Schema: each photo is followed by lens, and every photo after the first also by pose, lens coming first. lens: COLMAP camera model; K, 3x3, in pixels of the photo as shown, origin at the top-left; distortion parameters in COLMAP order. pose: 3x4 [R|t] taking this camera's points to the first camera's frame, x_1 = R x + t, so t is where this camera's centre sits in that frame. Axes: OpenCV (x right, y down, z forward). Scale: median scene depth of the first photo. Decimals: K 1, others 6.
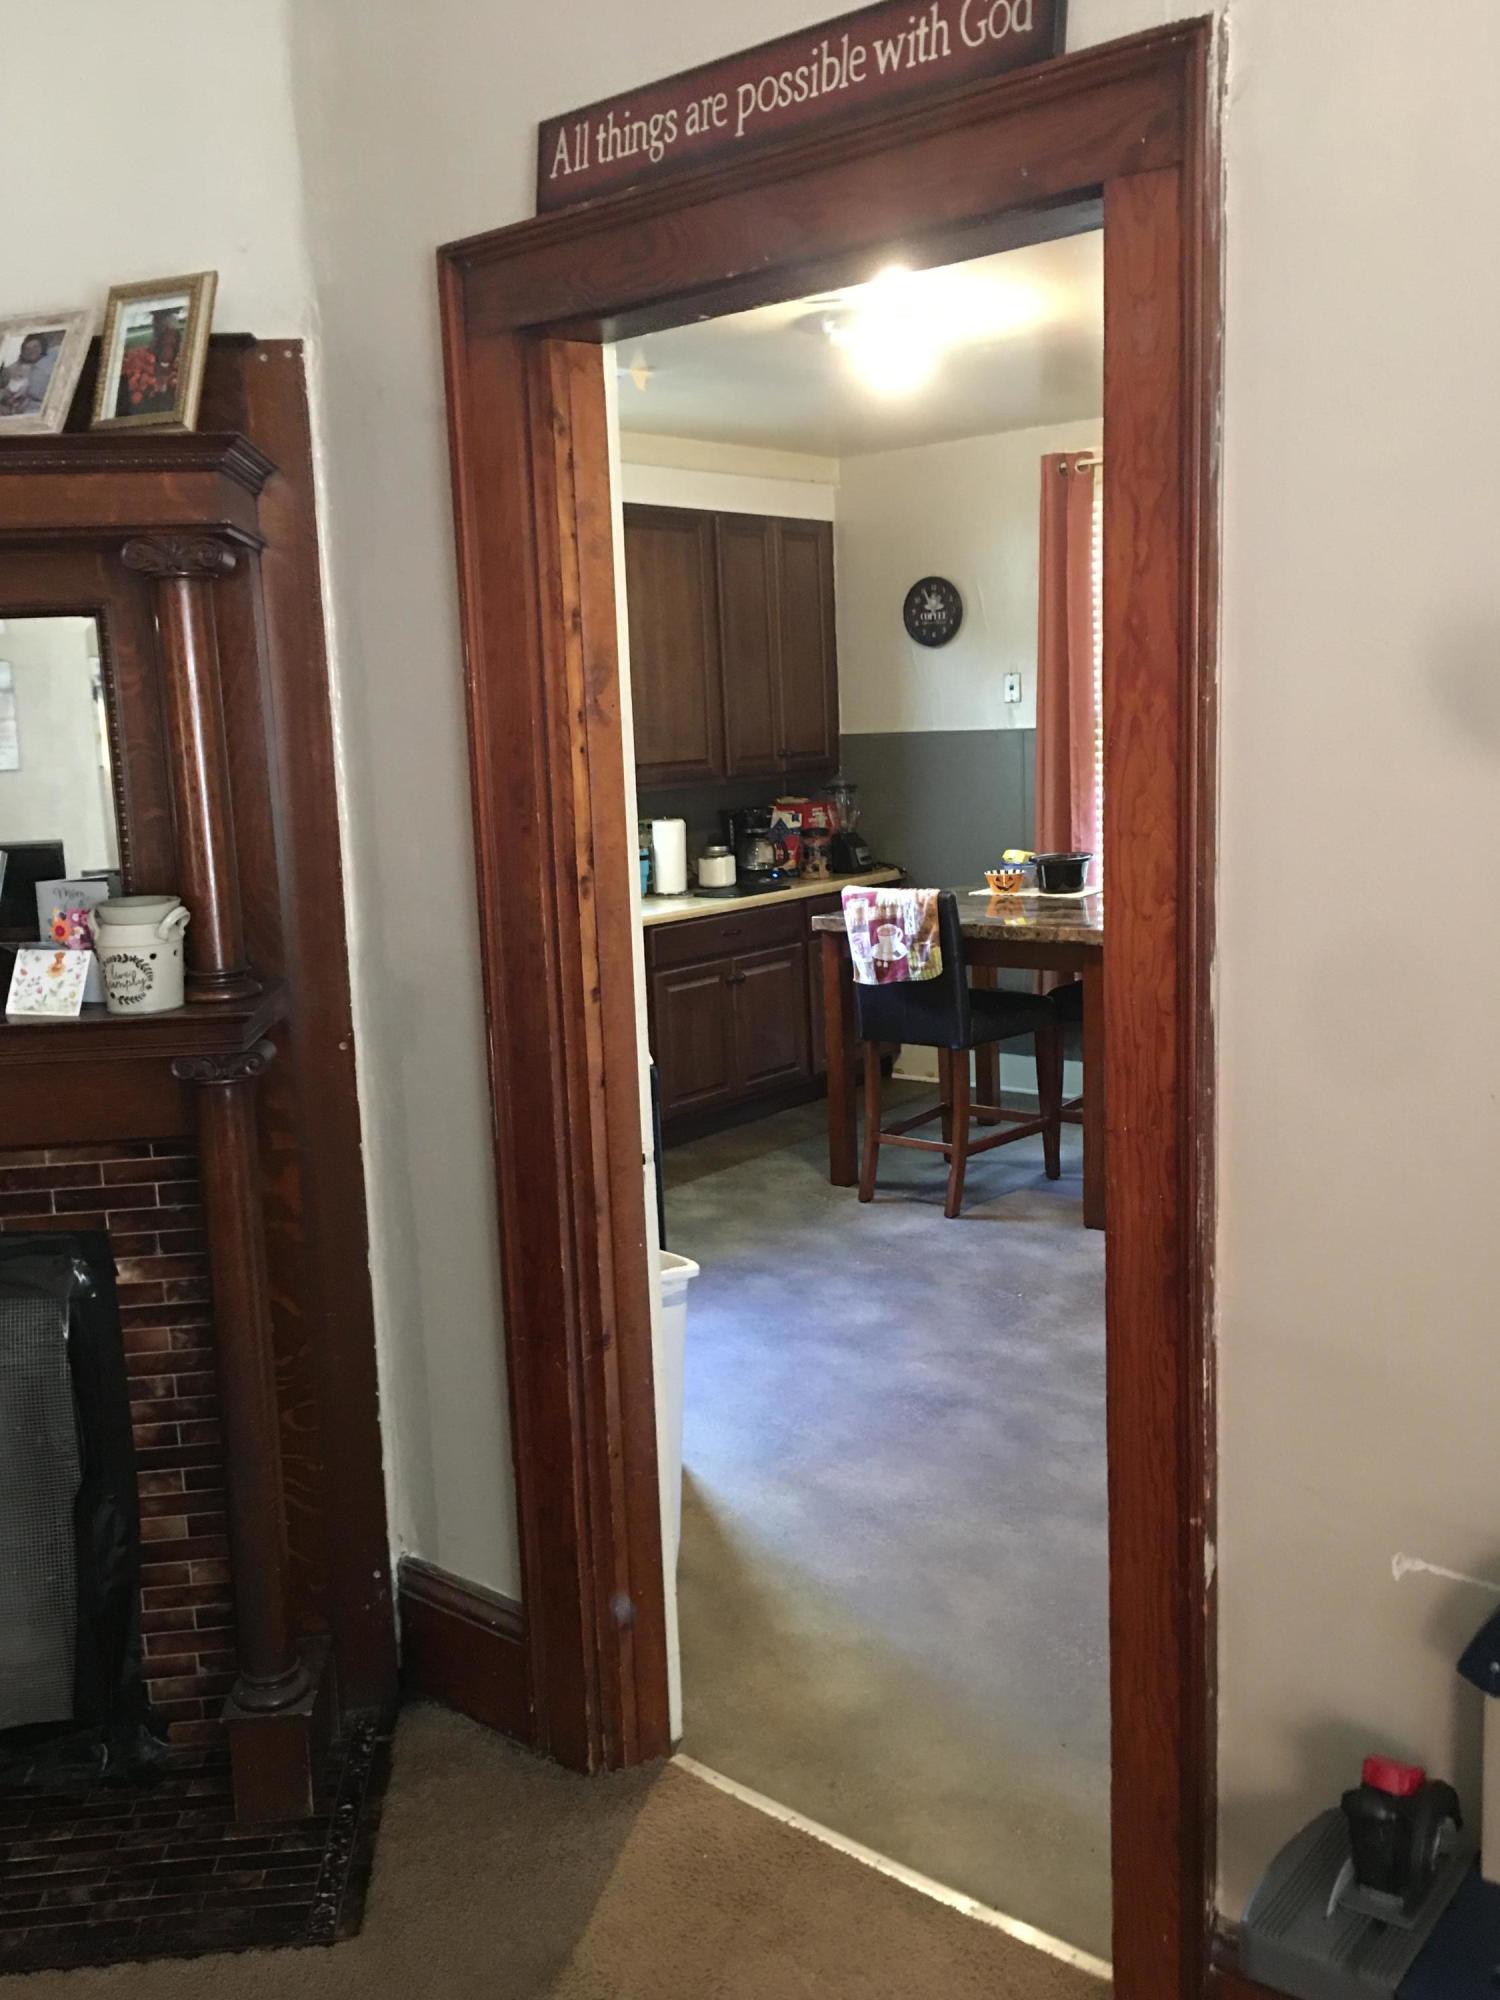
lens RADIAL K [[1730.6, 0, 750.0], [0, 1730.6, 1000.0], [0, 0, 1]] dist [0.127835, -0.189025]
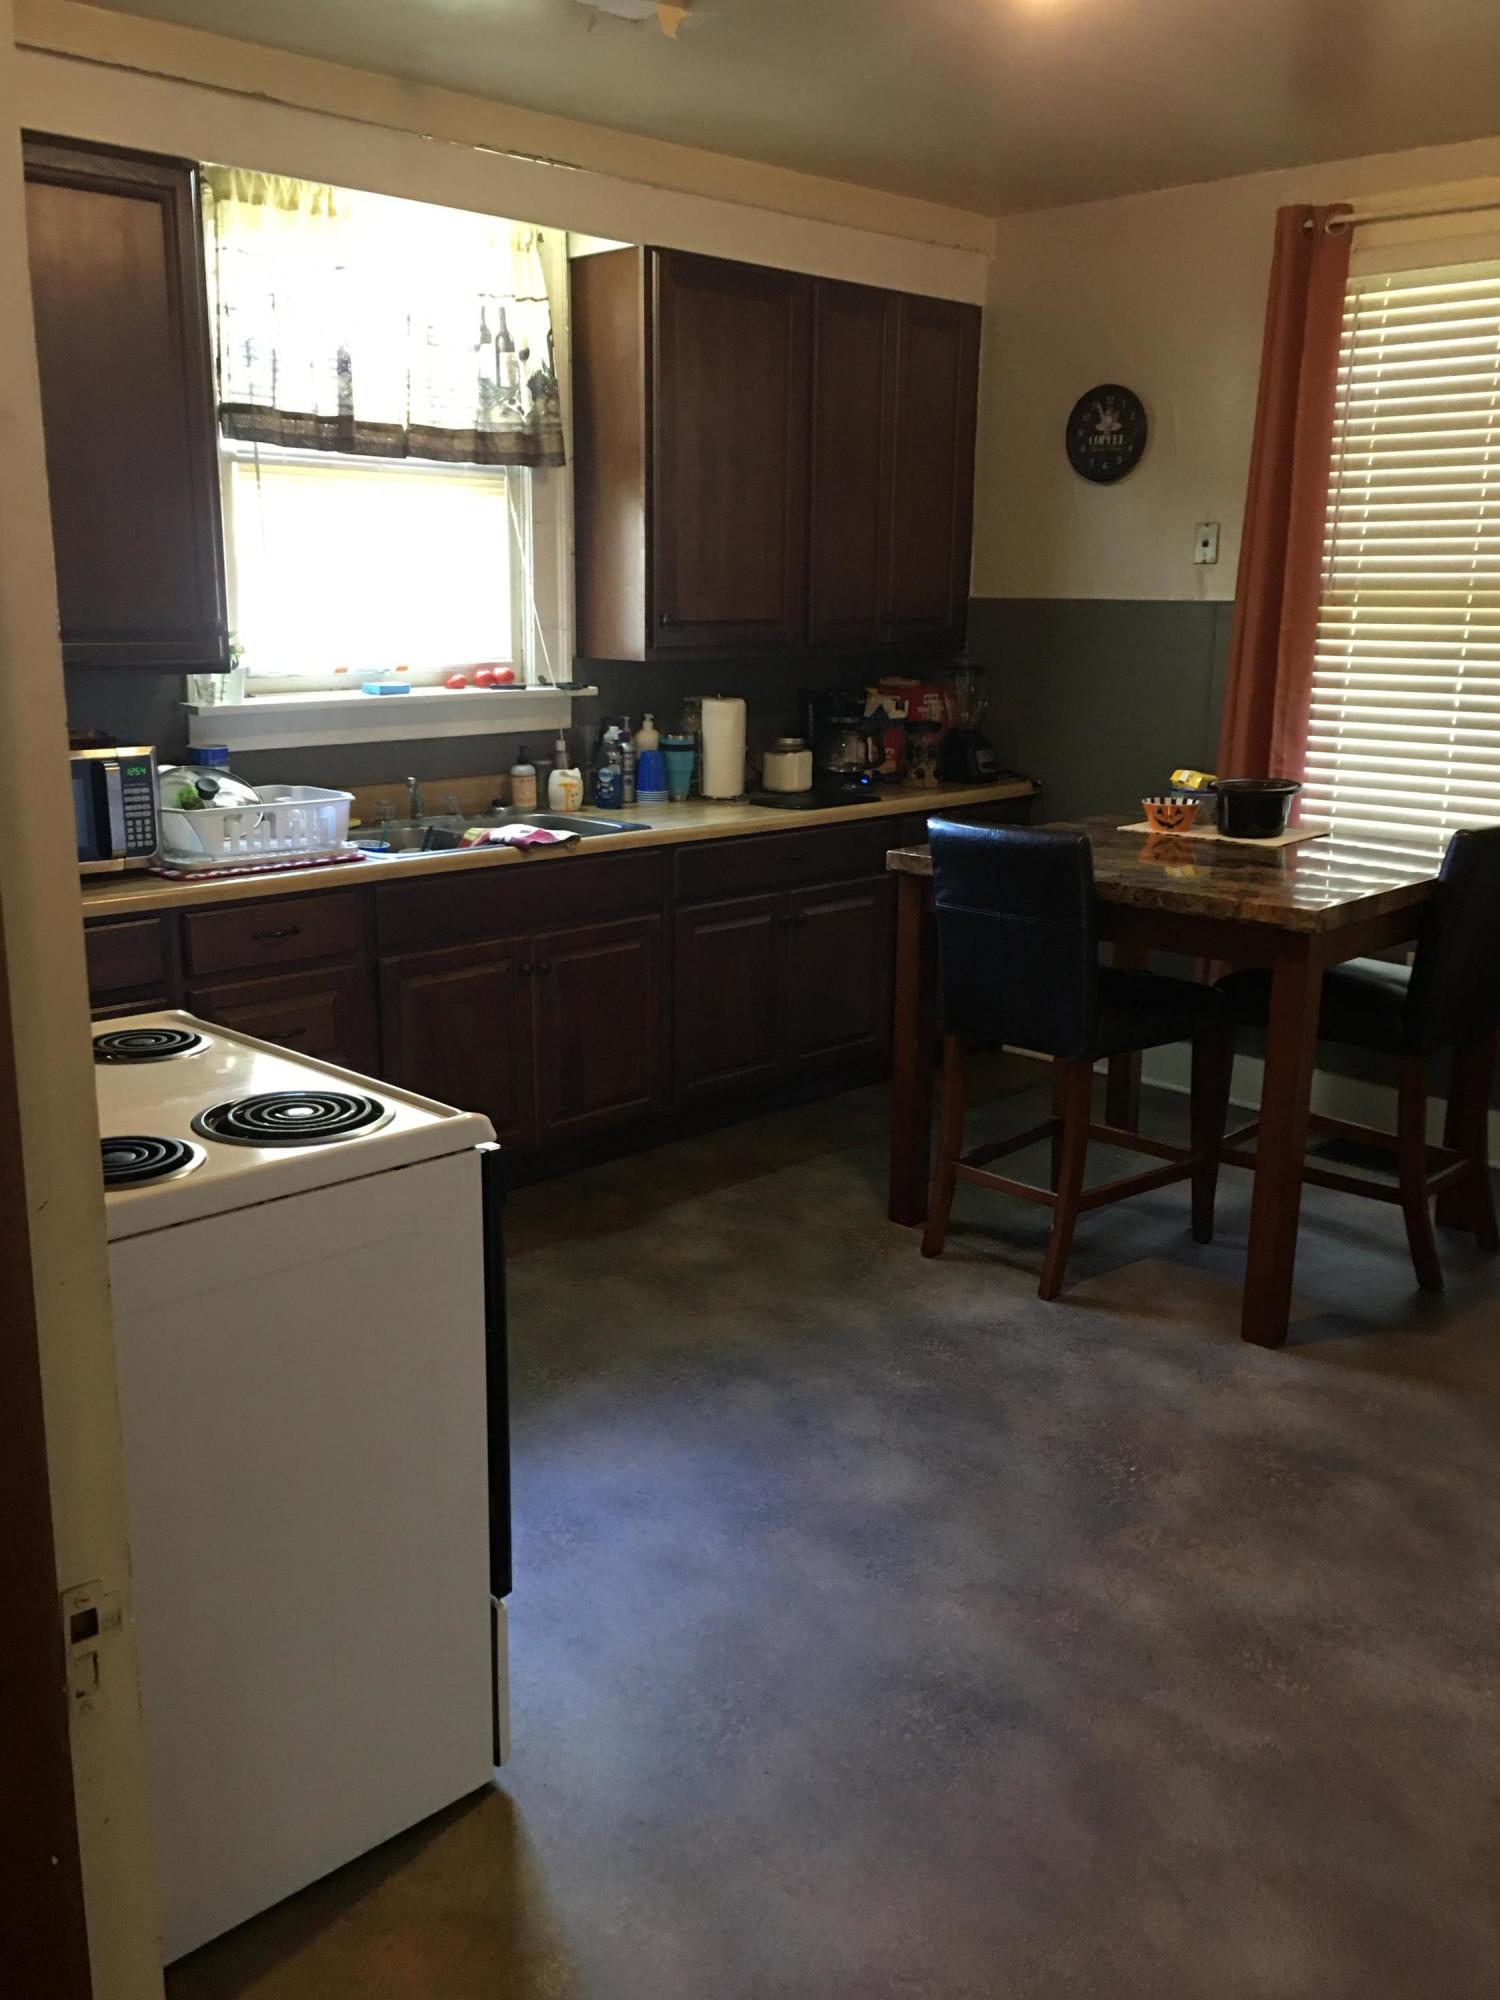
lens RADIAL K [[1730.6, 0, 750.0], [0, 1730.6, 1000.0], [0, 0, 1]] dist [0.127835, -0.189025]
pose [[0.993376, 0.075802, -0.086361, 0.043194], [-0.069338, 0.994729, 0.075540, -0.034924], [0.091632, -0.069052, 0.993396, 0.267380]]
